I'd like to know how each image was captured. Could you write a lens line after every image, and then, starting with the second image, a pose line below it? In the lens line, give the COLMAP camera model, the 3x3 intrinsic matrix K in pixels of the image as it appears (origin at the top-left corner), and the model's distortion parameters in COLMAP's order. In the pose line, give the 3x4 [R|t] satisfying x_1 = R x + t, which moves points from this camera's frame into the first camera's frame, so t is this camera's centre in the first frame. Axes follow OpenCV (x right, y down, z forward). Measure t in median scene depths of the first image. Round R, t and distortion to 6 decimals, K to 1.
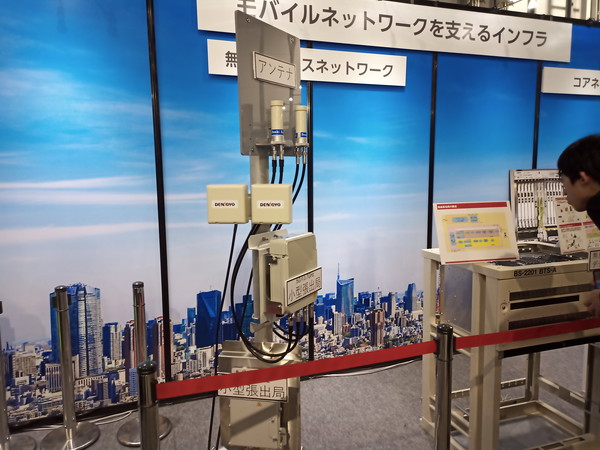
lens RADIAL K [[444.1, 0, 300.0], [0, 444.1, 225.0], [0, 0, 1]] dist [0.065165, -0.057798]
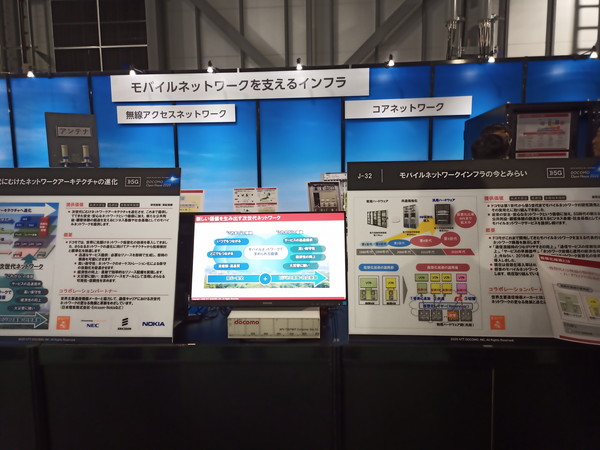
lens RADIAL K [[444.1, 0, 300.0], [0, 444.1, 225.0], [0, 0, 1]] dist [0.065165, -0.057798]
pose [[0.917168, 0.041229, -0.396363, 1.135257], [-0.043850, 0.999035, 0.002452, 0.052071], [0.396081, 0.015132, 0.918091, -0.402111]]
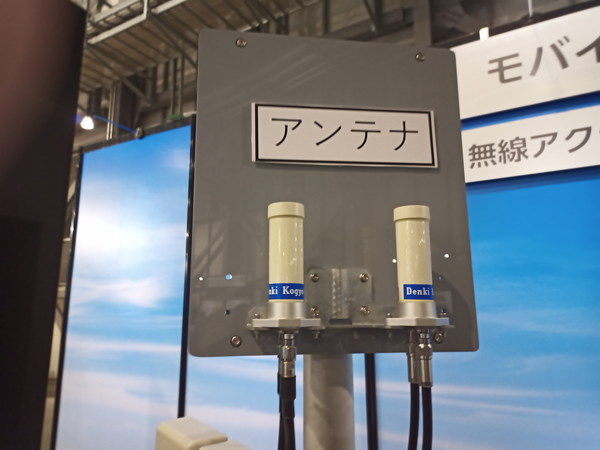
lens RADIAL K [[444.1, 0, 300.0], [0, 444.1, 225.0], [0, 0, 1]] dist [0.065165, -0.057798]
pose [[0.639081, -0.138849, -0.756503, 0.117387], [-0.096553, 0.961307, -0.258005, -0.091018], [0.763055, 0.237929, 0.600947, 0.422472]]
